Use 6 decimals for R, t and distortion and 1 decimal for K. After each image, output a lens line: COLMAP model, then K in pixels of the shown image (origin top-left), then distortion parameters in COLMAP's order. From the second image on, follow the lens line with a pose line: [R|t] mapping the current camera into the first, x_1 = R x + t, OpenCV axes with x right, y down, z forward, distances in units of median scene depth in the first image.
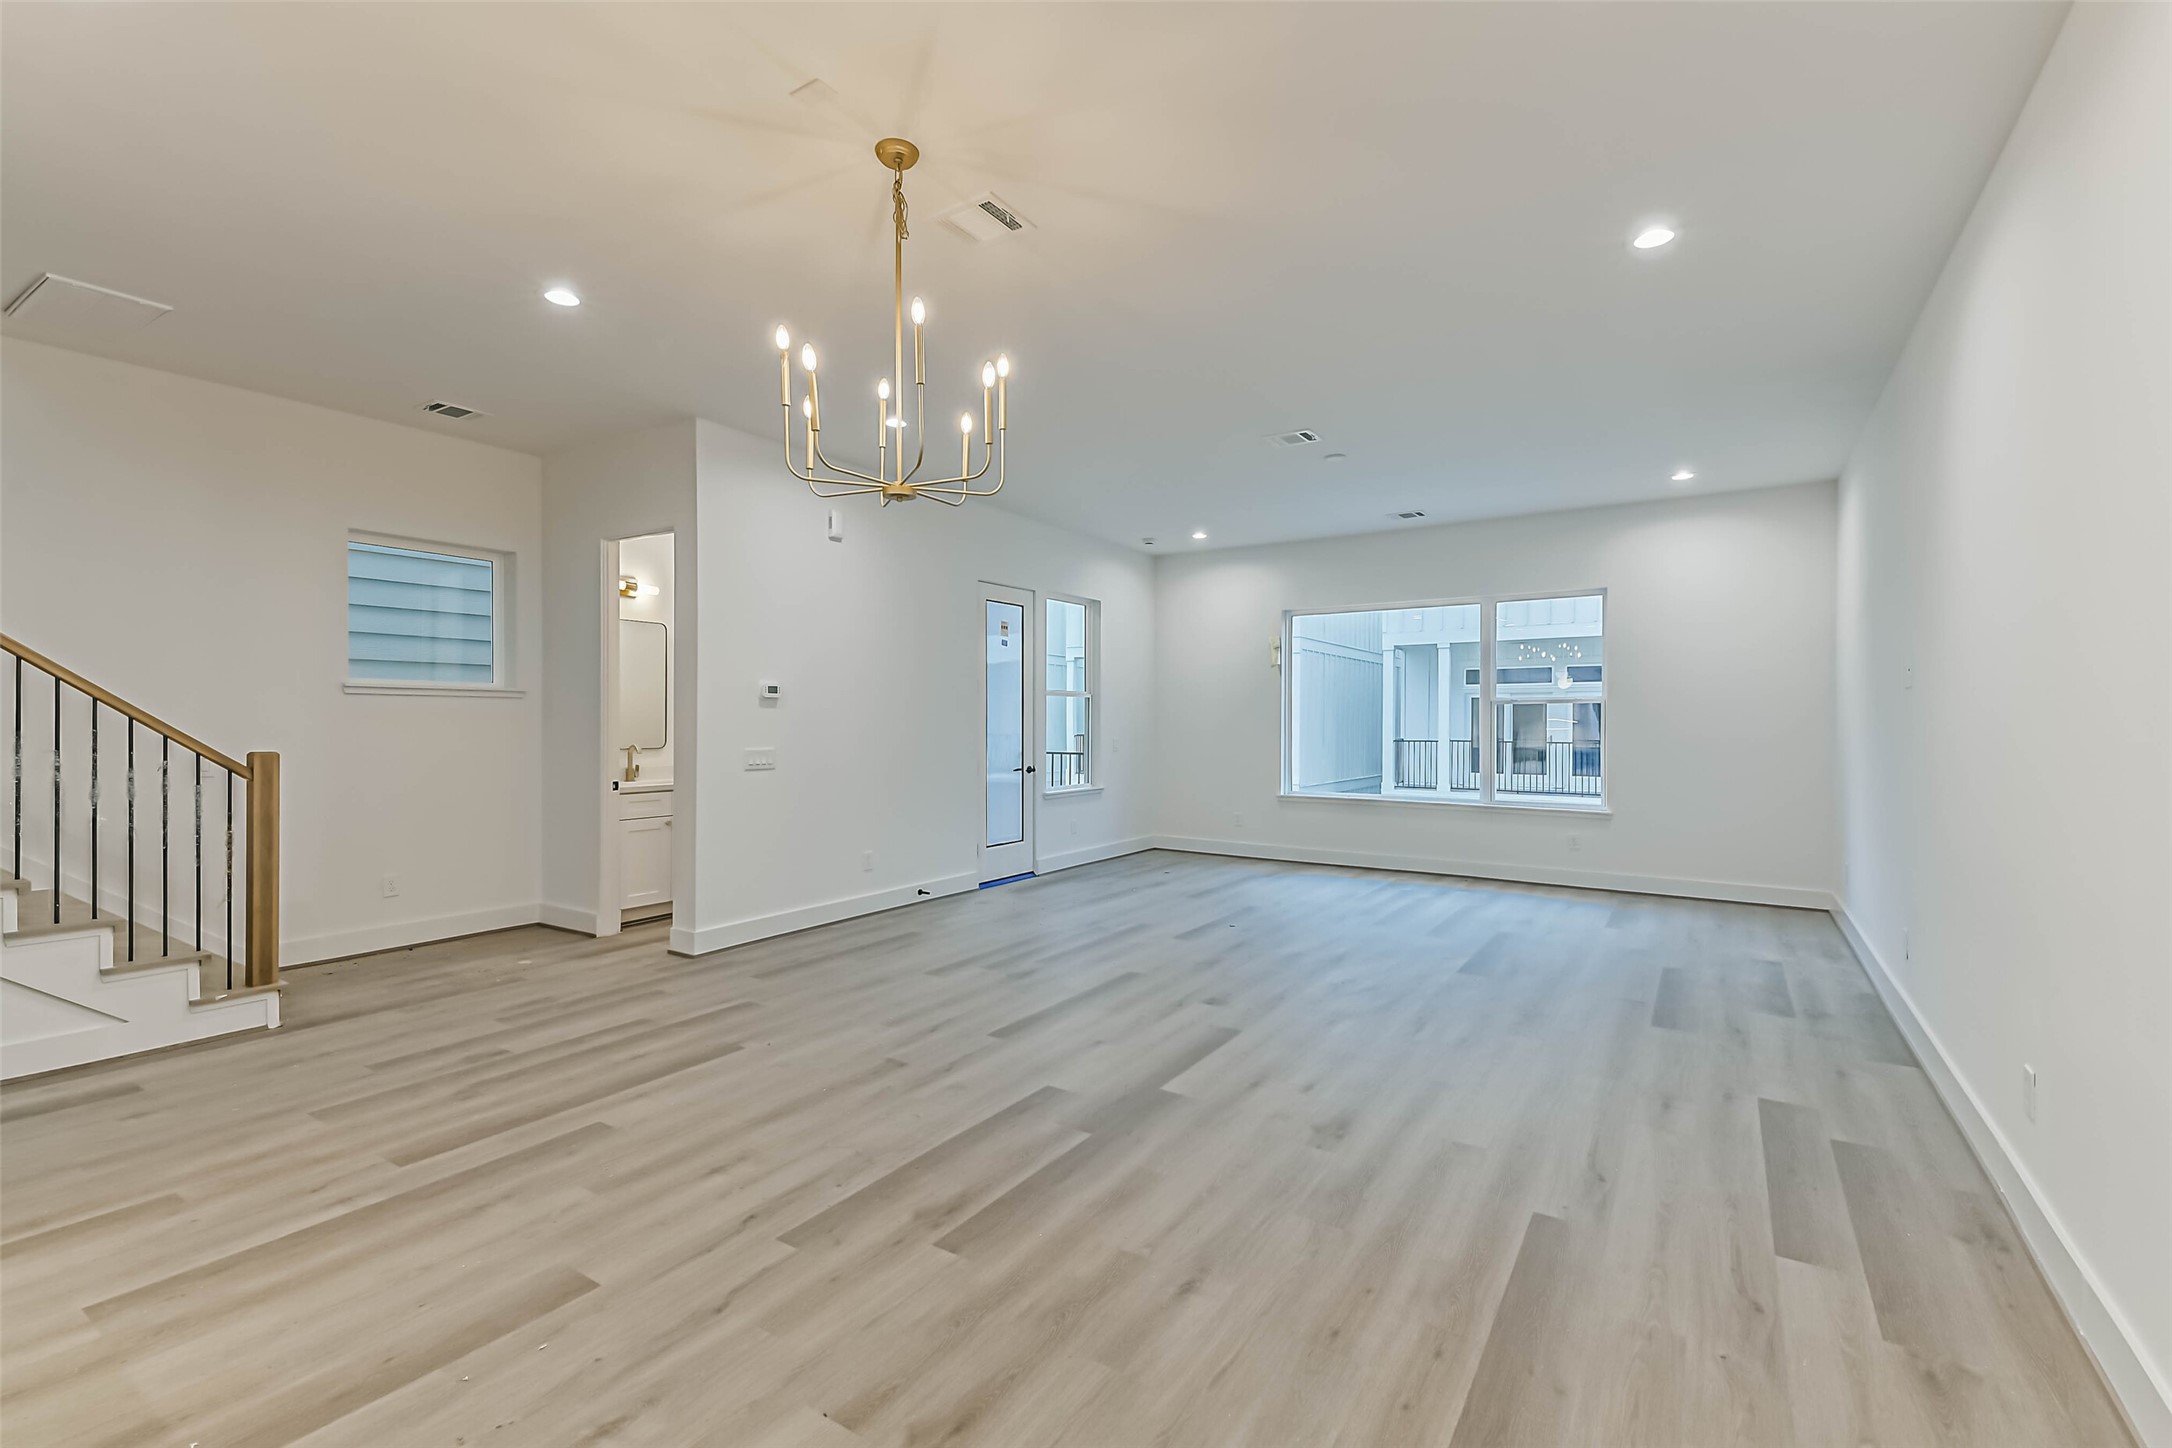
lens RADIAL K [[952.6, 0, 1082.5], [0, 952.6, 722.1], [0, 0, 1]] dist [0.025201, -0.004692]
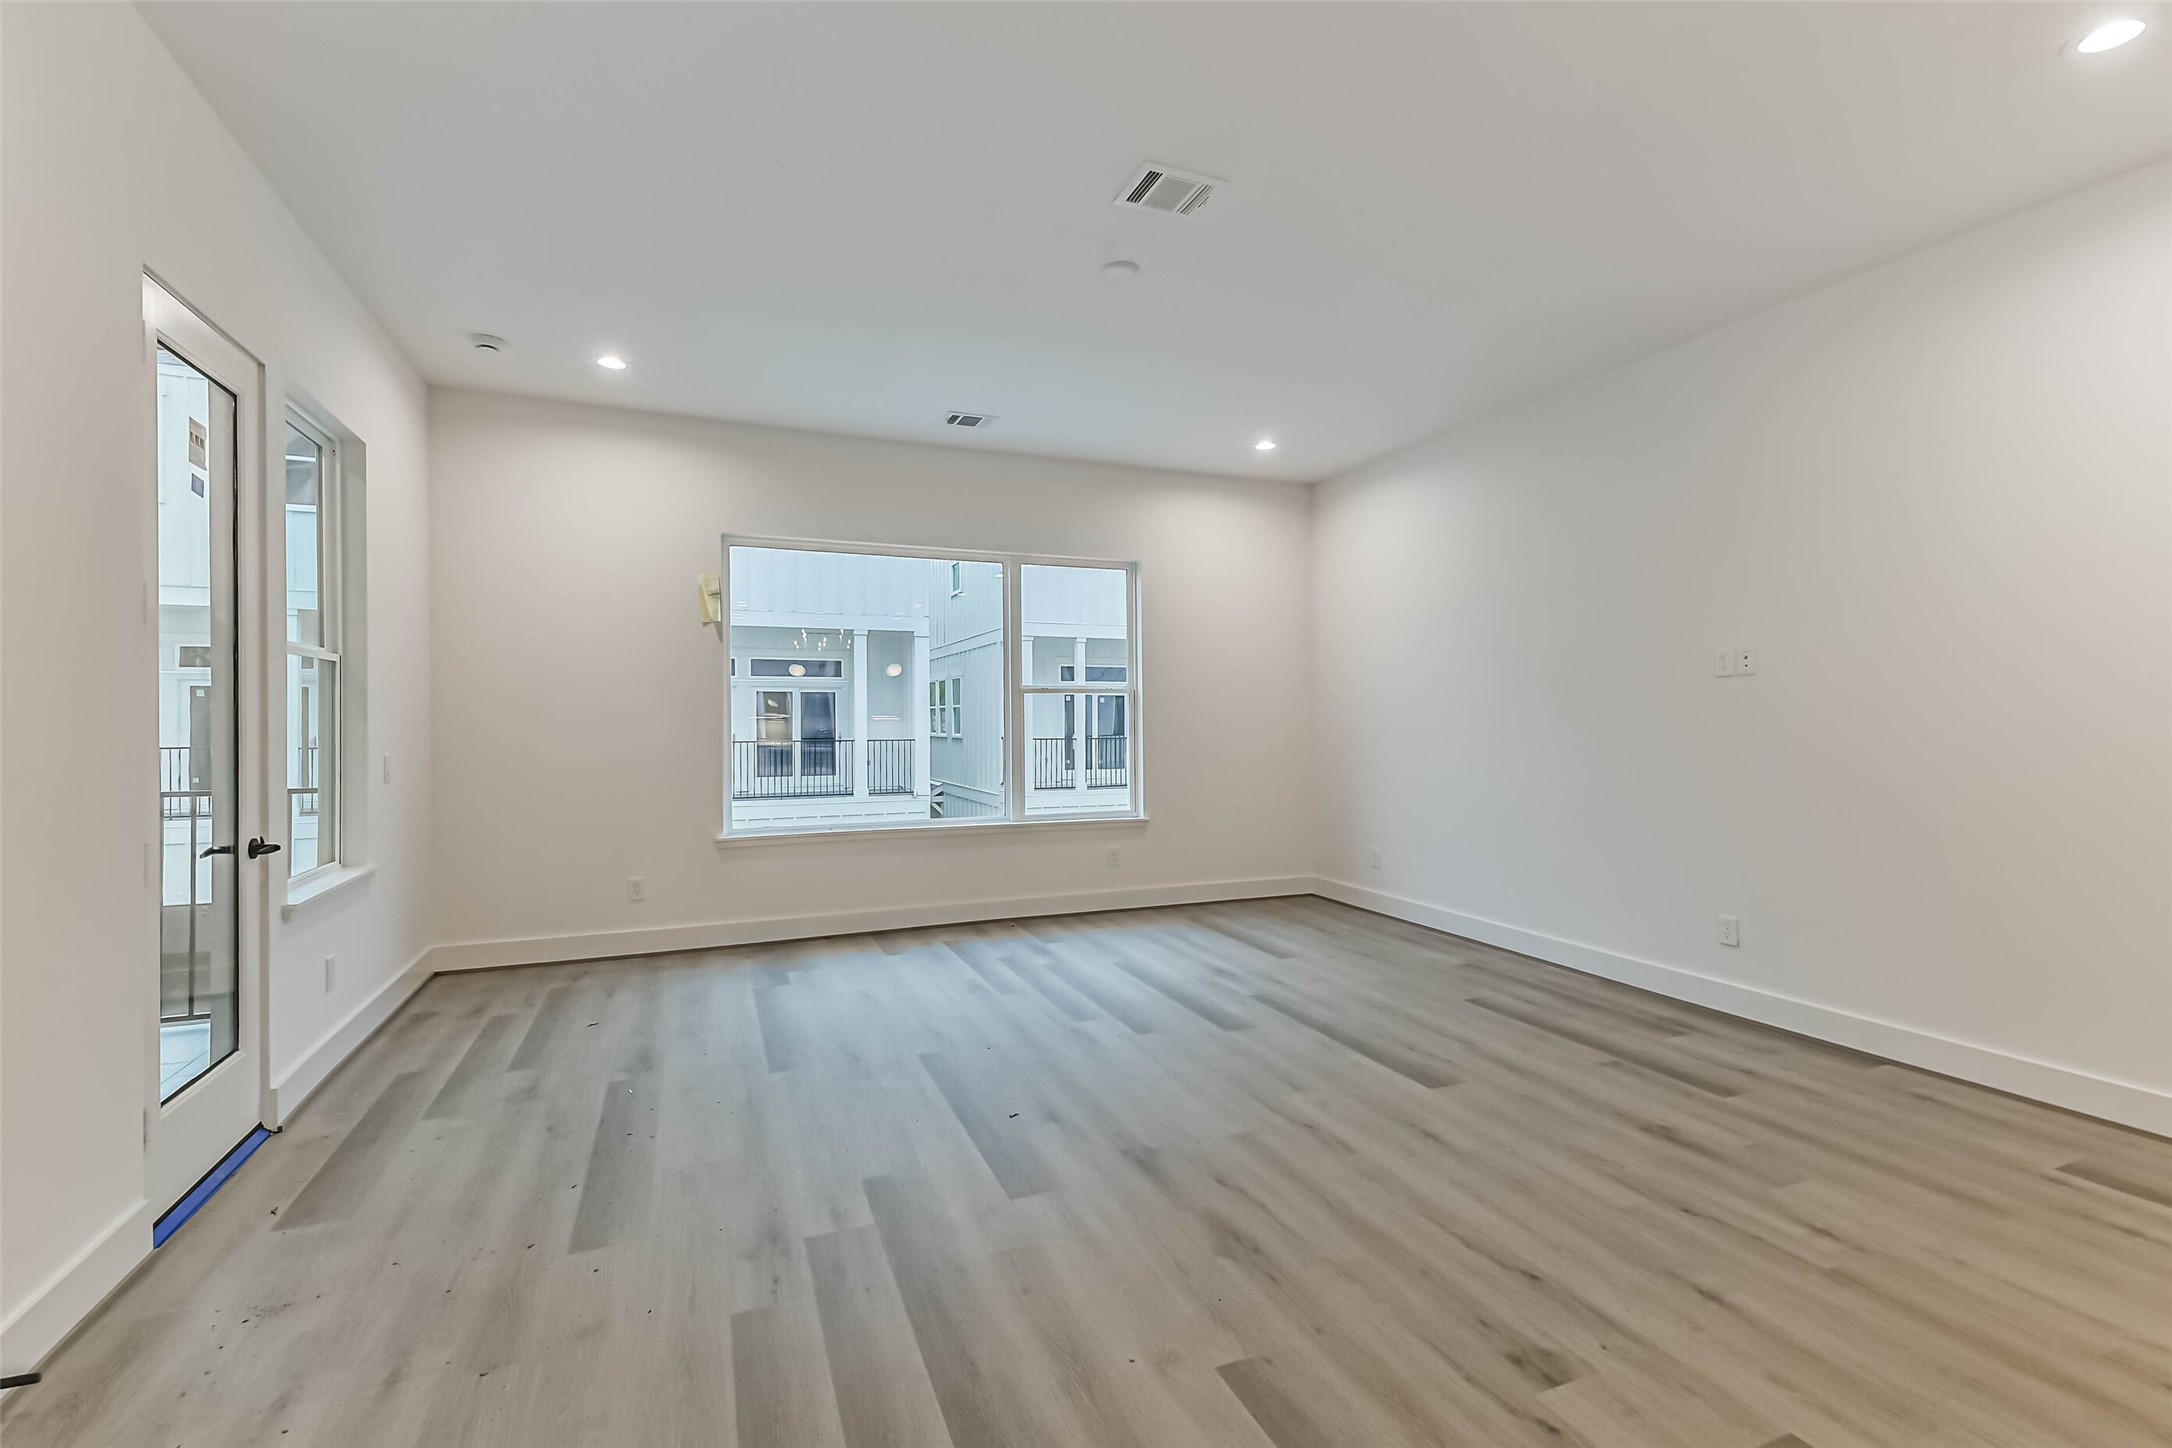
lens RADIAL K [[952.6, 0, 1109.0], [0, 952.6, 717.5], [0, 0, 1]] dist [0.025201, -0.004692]
pose [[0.555038, -0.004159, 0.831815, -0.263224], [0.006284, 0.999980, 0.000806, 0.001400], [-0.831801, 0.004780, 0.555053, 0.742078]]
